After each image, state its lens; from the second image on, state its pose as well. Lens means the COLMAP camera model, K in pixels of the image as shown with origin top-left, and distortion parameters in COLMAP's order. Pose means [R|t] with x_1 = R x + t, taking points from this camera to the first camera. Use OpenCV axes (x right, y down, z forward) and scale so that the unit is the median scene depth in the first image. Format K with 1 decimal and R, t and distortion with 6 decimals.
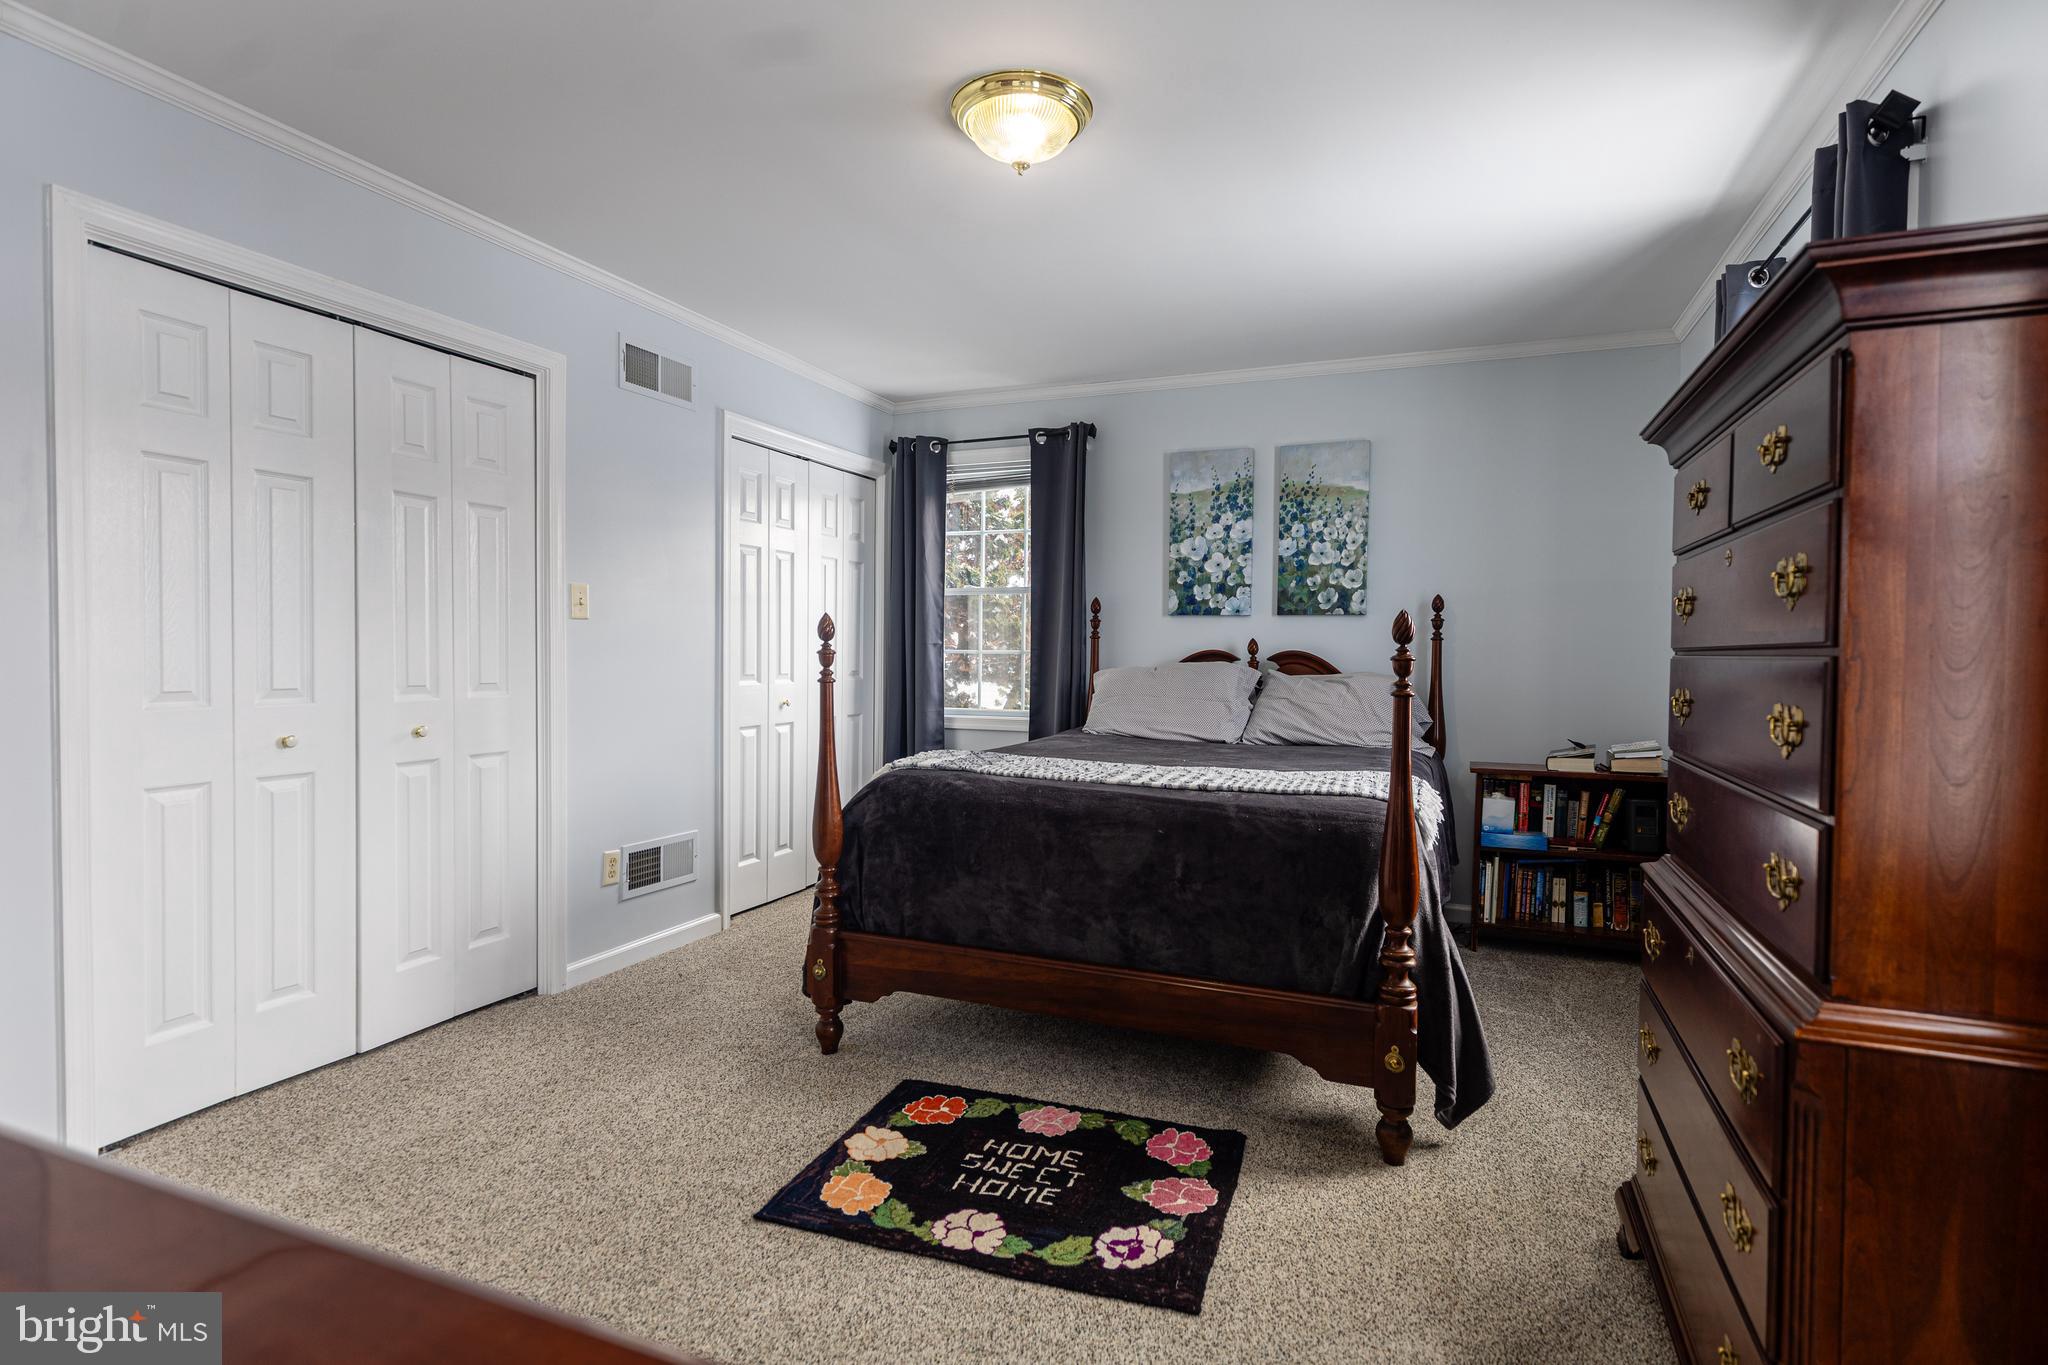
lens RADIAL K [[1021.5, 0, 1023.9], [0, 1021.5, 669.6], [0, 0, 1]] dist [0.002402, -0.000712]
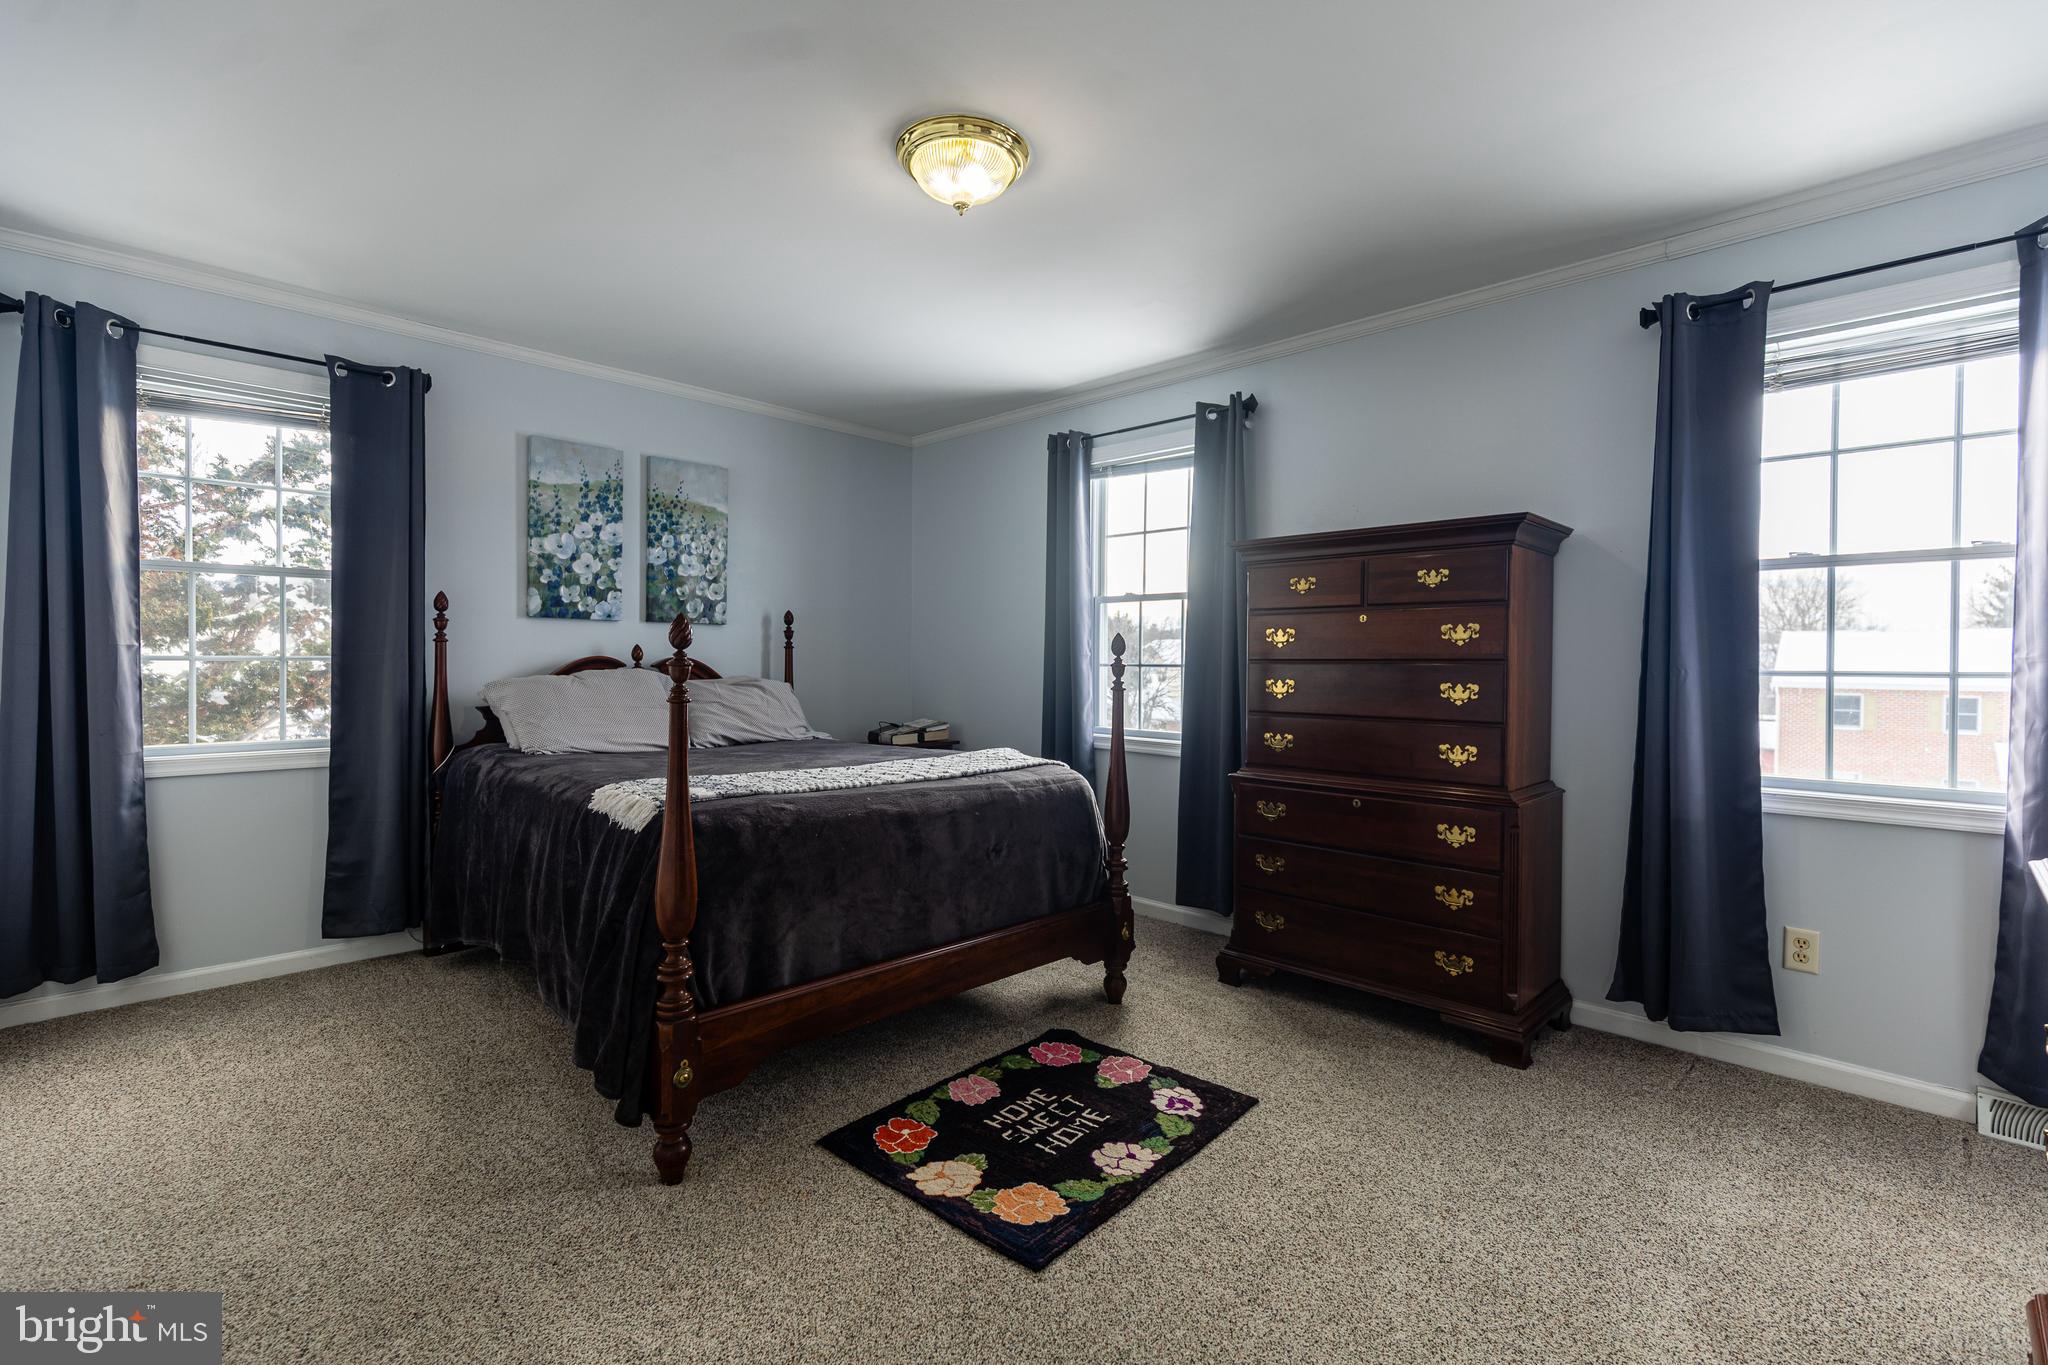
lens RADIAL K [[921.0, 0, 1033.5], [0, 921.0, 673.0], [0, 0, 1]] dist [0.008905, -0.001887]
pose [[0.365860, -0.017743, 0.930501, -0.538689], [0.013961, 0.999810, 0.013576, -0.011073], [-0.930565, 0.008024, 0.366038, 0.357940]]
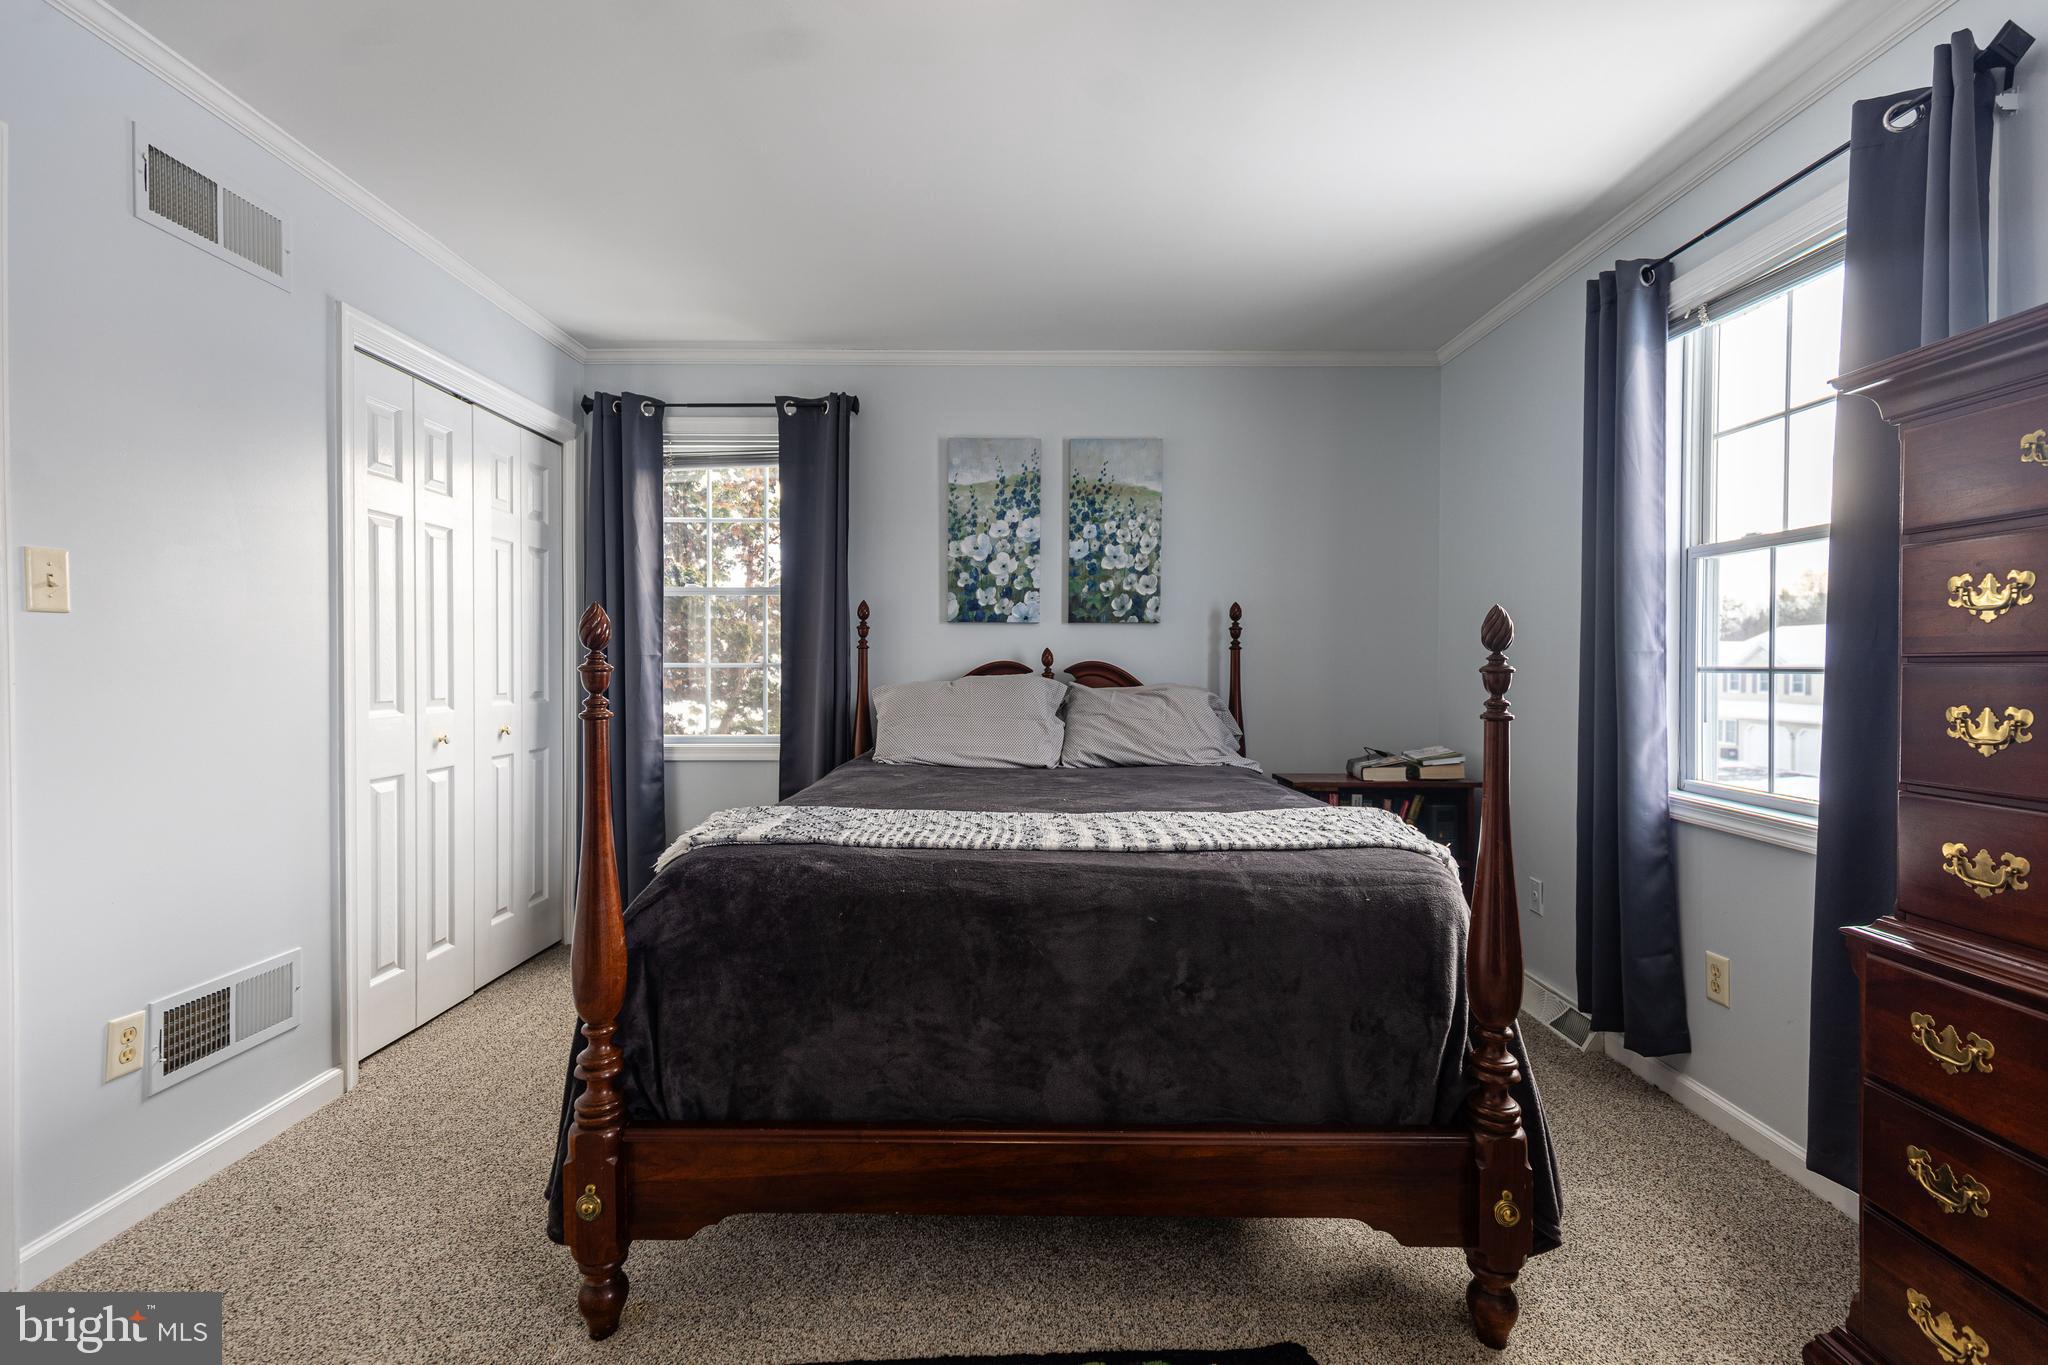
lens RADIAL K [[921.0, 0, 1027.8], [0, 921.0, 672.2], [0, 0, 1]] dist [0.008905, -0.001887]
pose [[0.922716, -0.011162, 0.385318, -0.121613], [0.014130, 0.999888, -0.004873, -0.006183], [-0.385221, 0.009941, 0.922771, 0.290718]]
